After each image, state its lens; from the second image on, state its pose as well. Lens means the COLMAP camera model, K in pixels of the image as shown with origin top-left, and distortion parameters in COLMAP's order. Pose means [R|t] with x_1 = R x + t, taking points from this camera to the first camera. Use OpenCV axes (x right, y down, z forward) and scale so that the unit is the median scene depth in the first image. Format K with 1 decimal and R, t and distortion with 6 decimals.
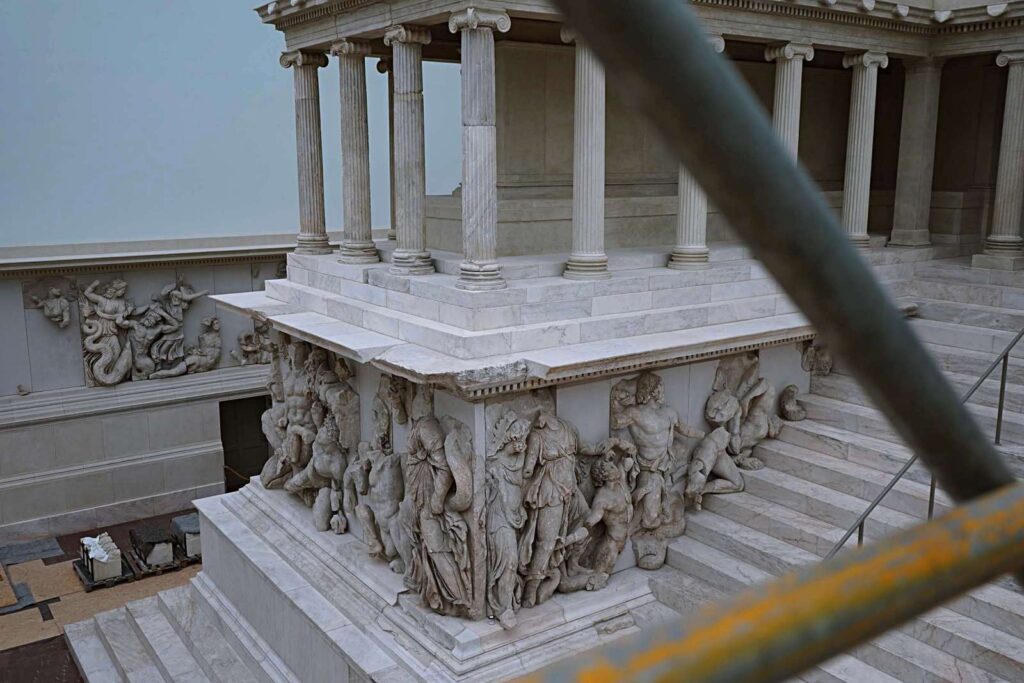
lens RADIAL K [[920.8, 0, 512.0], [0, 920.8, 341.5], [0, 0, 1]] dist [0.011612, 0.008707]
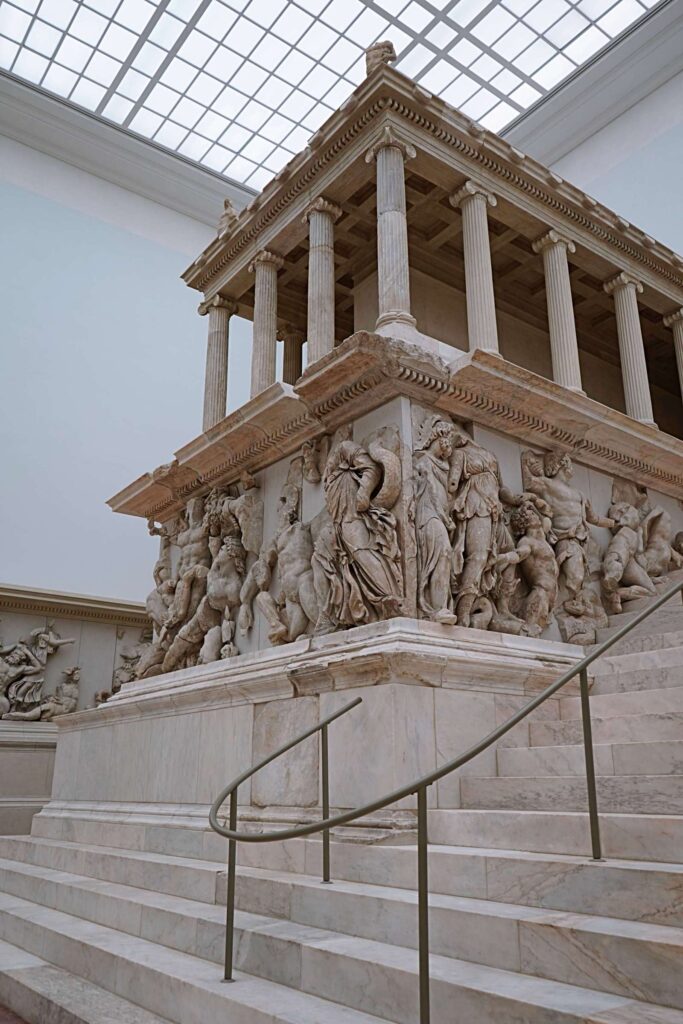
lens RADIAL K [[817.0, 0, 341.5], [0, 817.0, 512.0], [0, 0, 1]] dist [-0.008272, -0.002098]
pose [[0.999537, 0.007506, 0.029487, -0.117466], [0.008136, 0.867868, -0.496728, 0.556566], [-0.029319, 0.496738, 0.867405, 0.254909]]
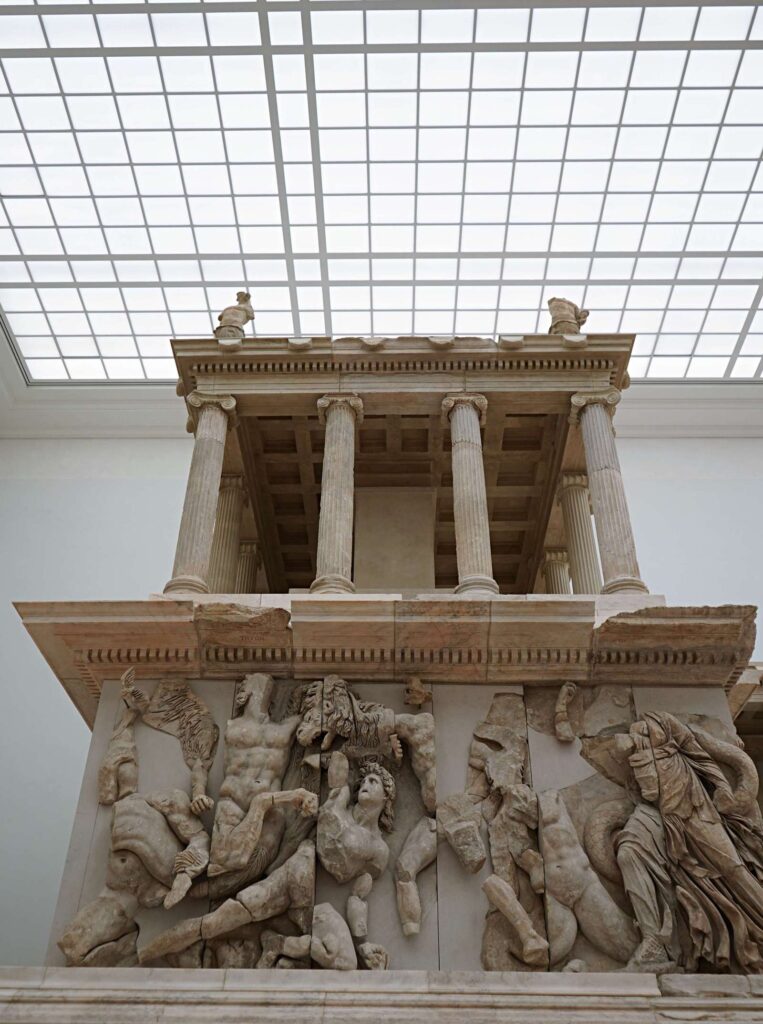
lens RADIAL K [[944.7, 0, 381.5], [0, 944.7, 512.0], [0, 0, 1]] dist [-0.012829, -0.003977]
pose [[0.590905, 0.499485, 0.633518, -0.769148], [0.144089, 0.707311, -0.692062, 0.461134], [-0.793769, 0.500226, 0.345983, 0.765806]]
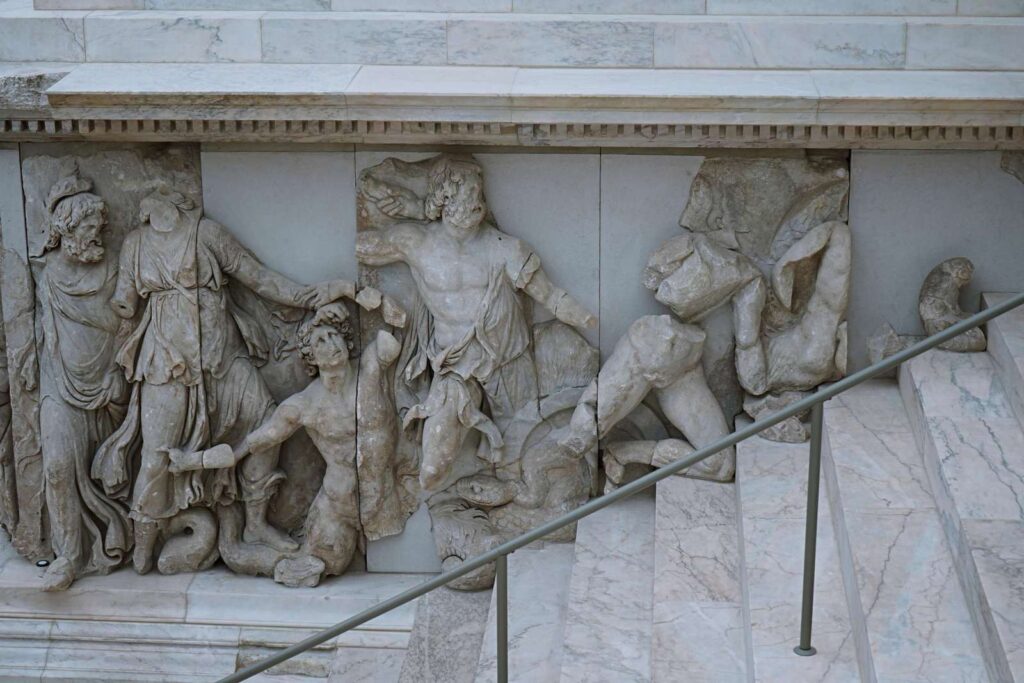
lens RADIAL K [[2050.3, 0, 512.0], [0, 2050.3, 341.5], [0, 0, 1]] dist [-0.034295, -0.131865]
pose [[0.769322, 0.198962, -0.607089, 0.804011], [-0.116040, 0.977980, 0.173464, -0.053183], [0.628234, -0.063003, 0.775469, 0.254335]]
